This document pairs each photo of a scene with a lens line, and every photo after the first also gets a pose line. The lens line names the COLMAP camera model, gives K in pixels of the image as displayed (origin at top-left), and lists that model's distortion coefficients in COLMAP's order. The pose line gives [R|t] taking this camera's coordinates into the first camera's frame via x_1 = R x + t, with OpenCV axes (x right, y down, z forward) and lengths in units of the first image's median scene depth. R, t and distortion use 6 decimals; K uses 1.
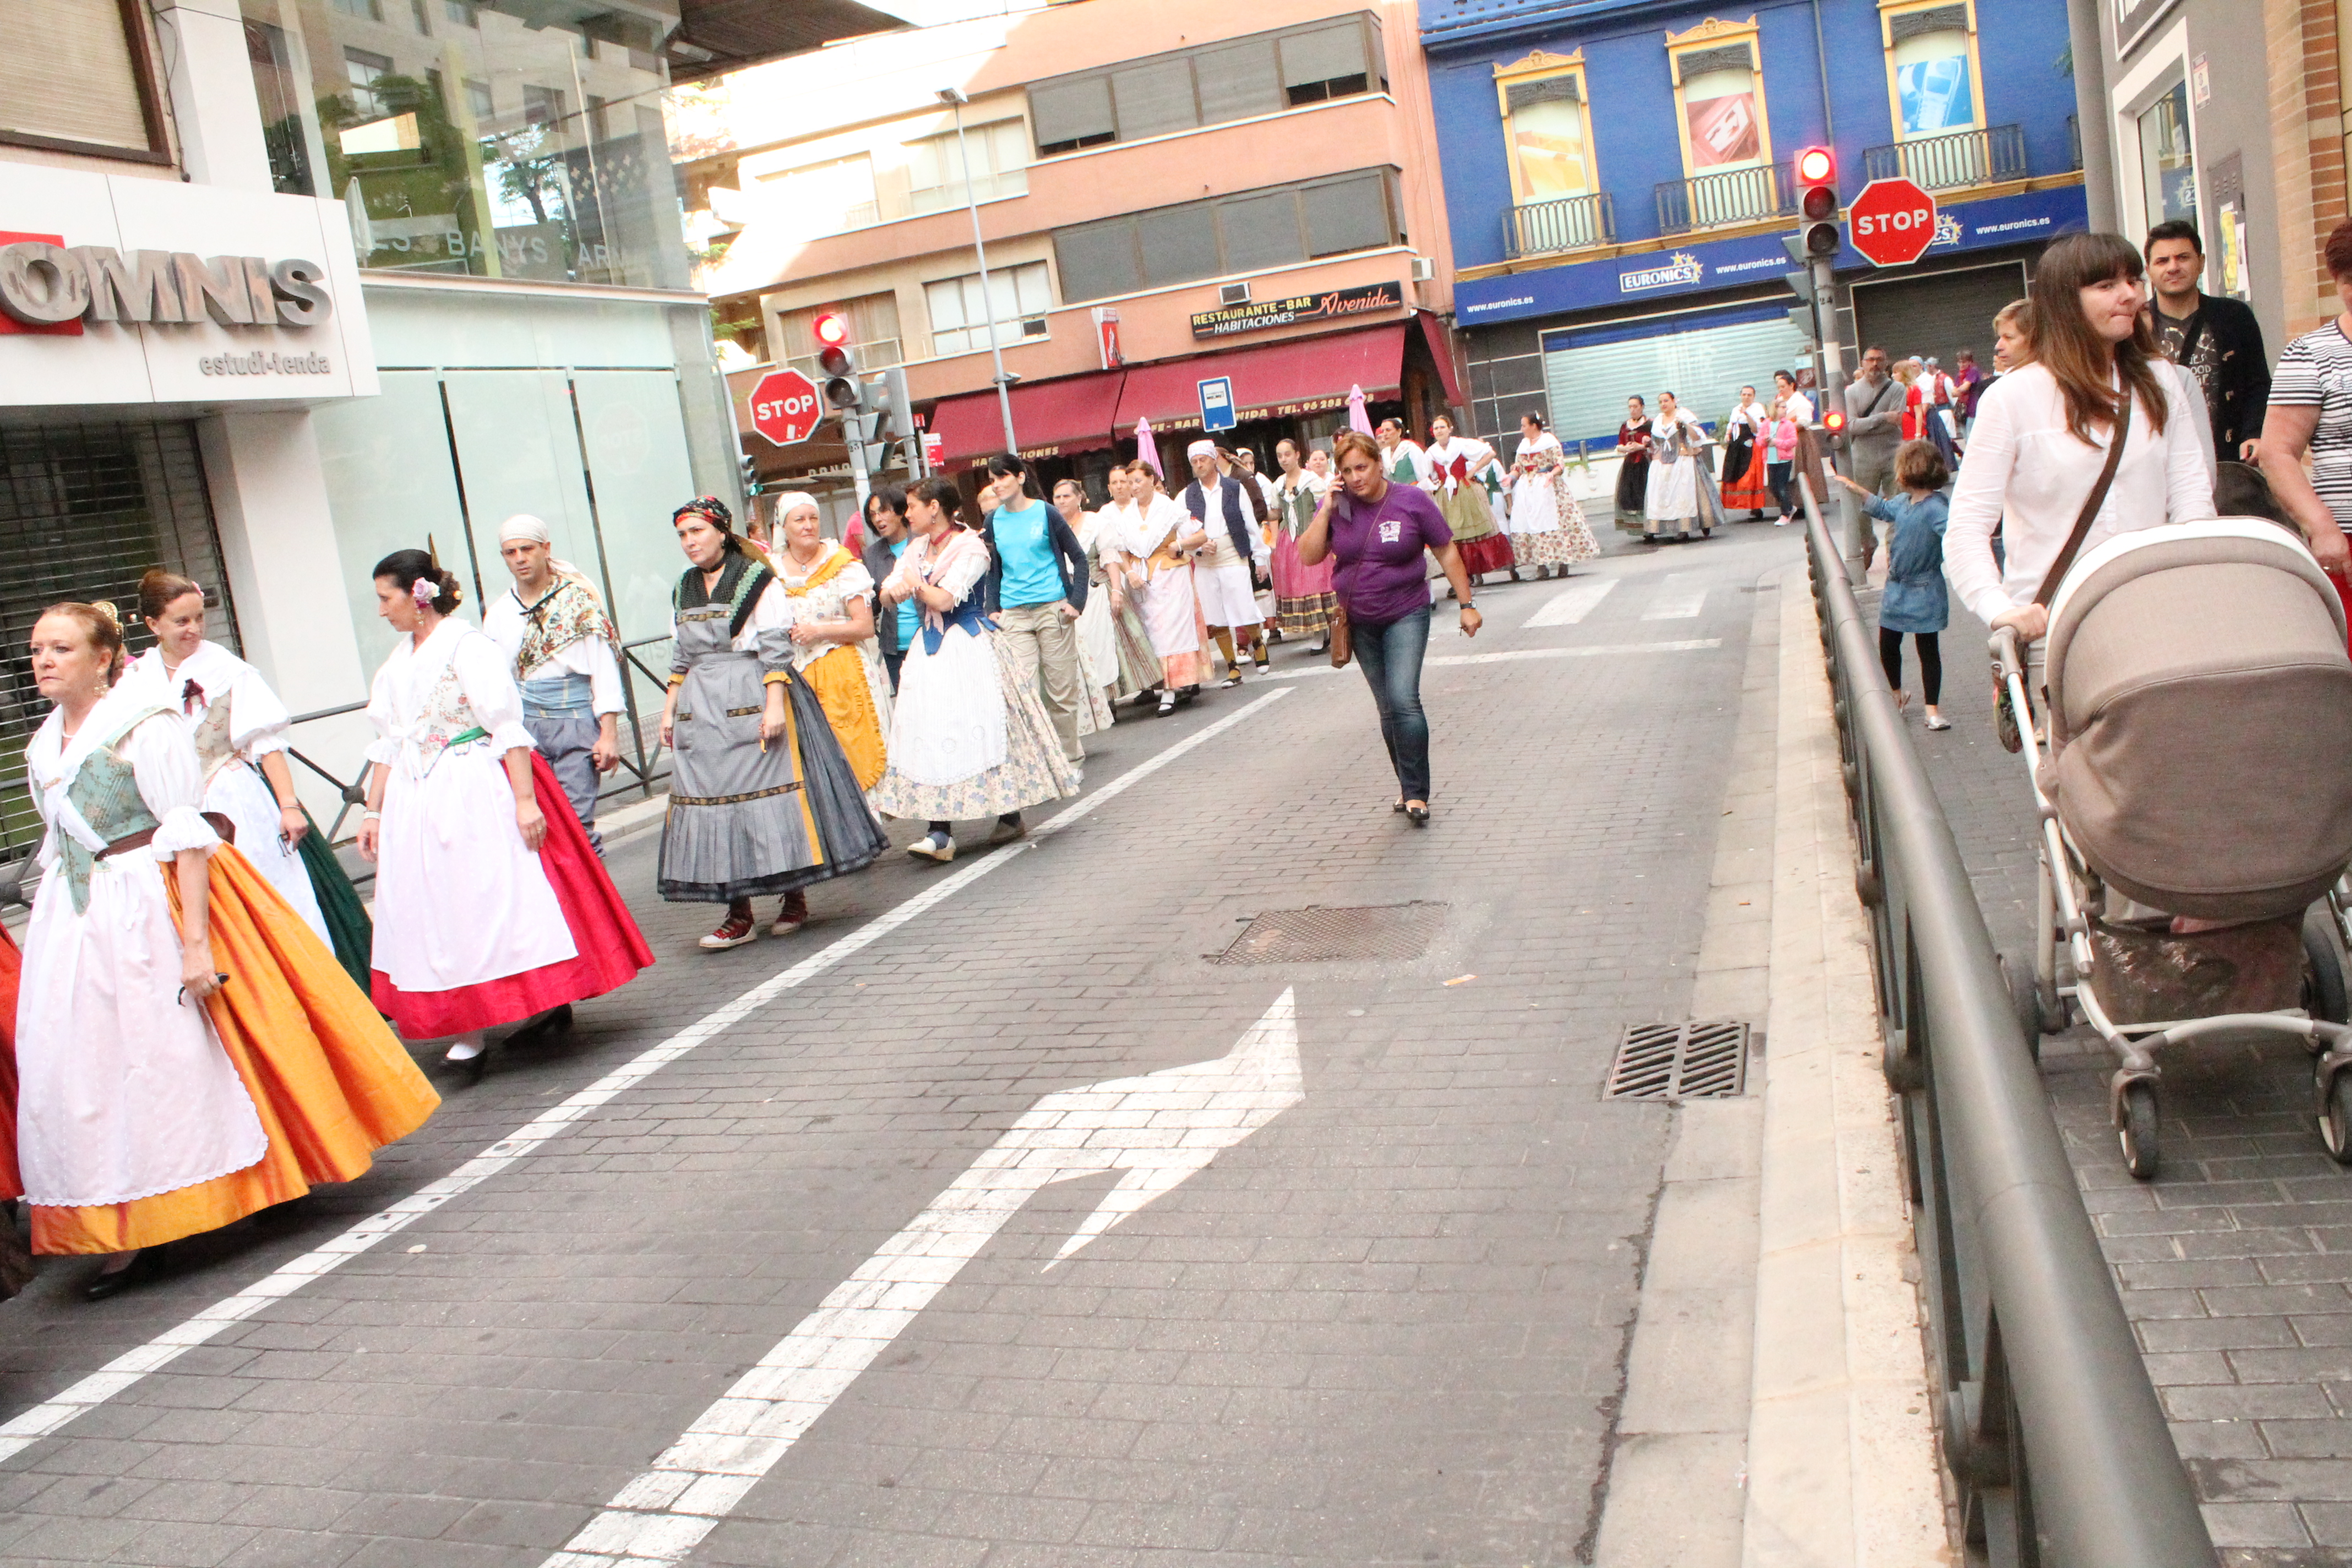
lens RADIAL K [[1922.5, 0, 1183.8], [0, 1922.5, 775.0], [0, 0, 1]] dist [-0.170648, 0.140077]
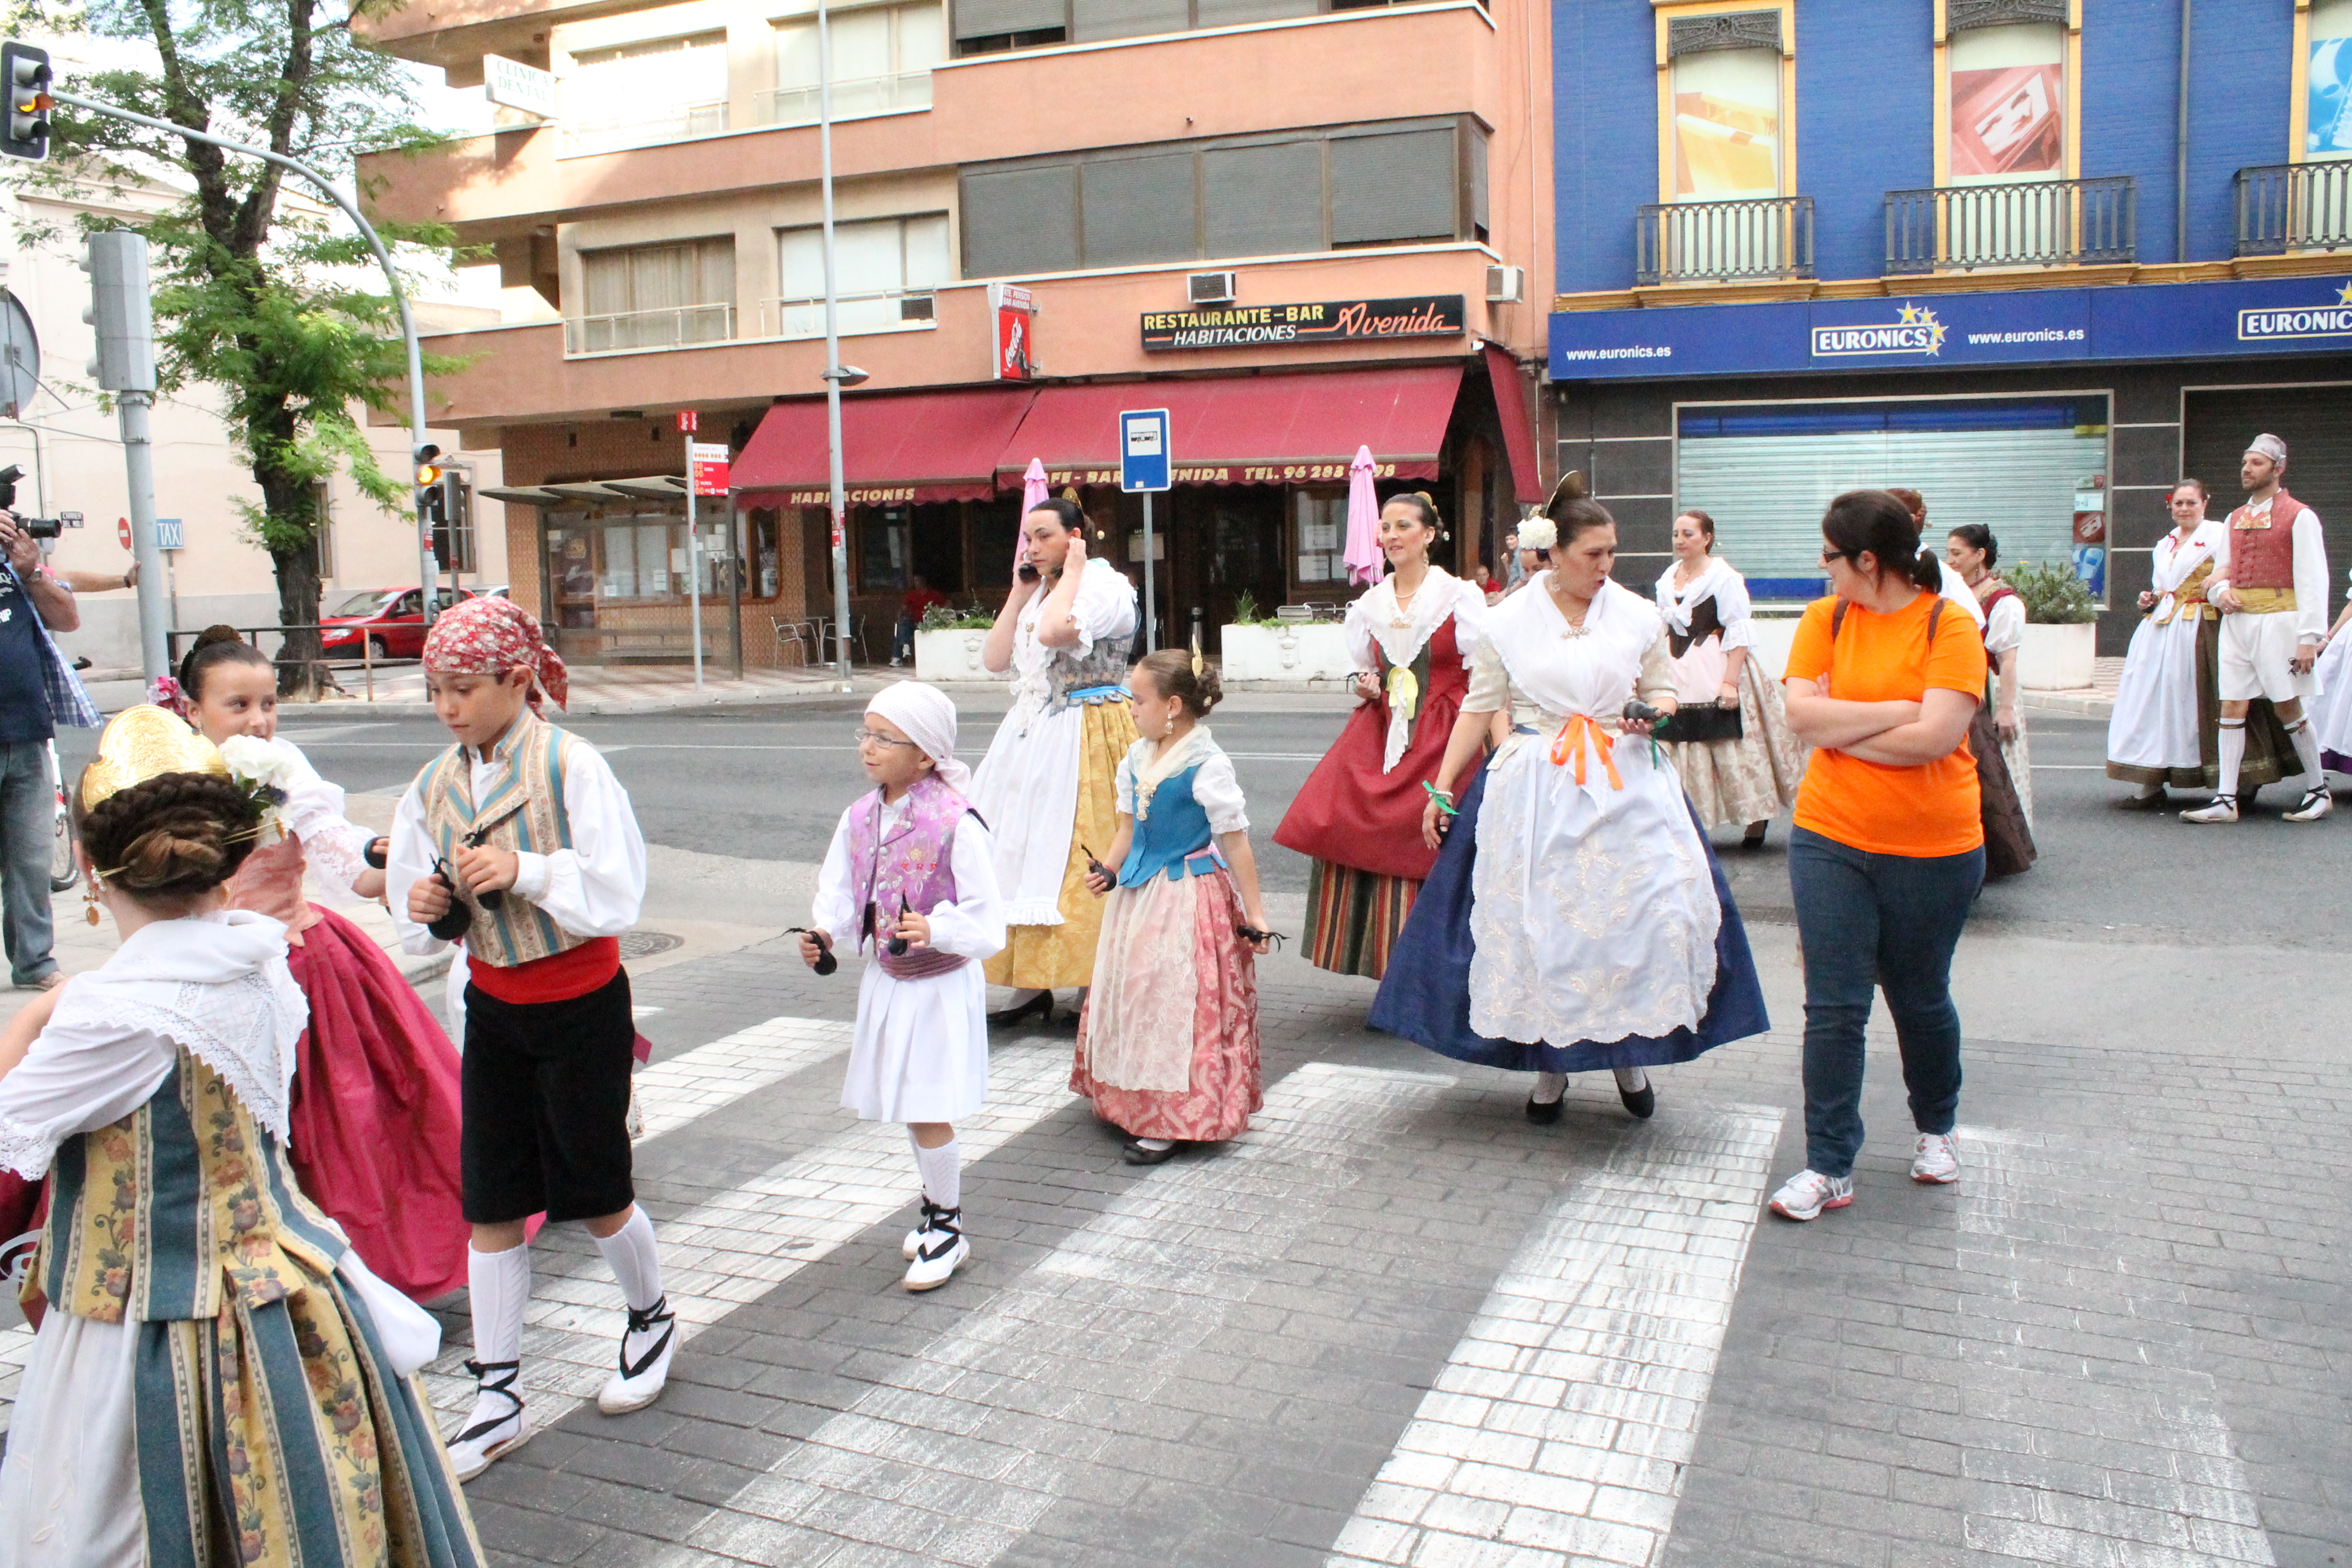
lens RADIAL K [[1922.5, 0, 1183.8], [0, 1922.5, 775.0], [0, 0, 1]] dist [-0.170648, 0.140077]
pose [[0.989273, 0.134352, -0.057351, 0.077936], [-0.136372, 0.990112, -0.032877, -0.066920], [0.052367, 0.040346, 0.997813, 0.363331]]
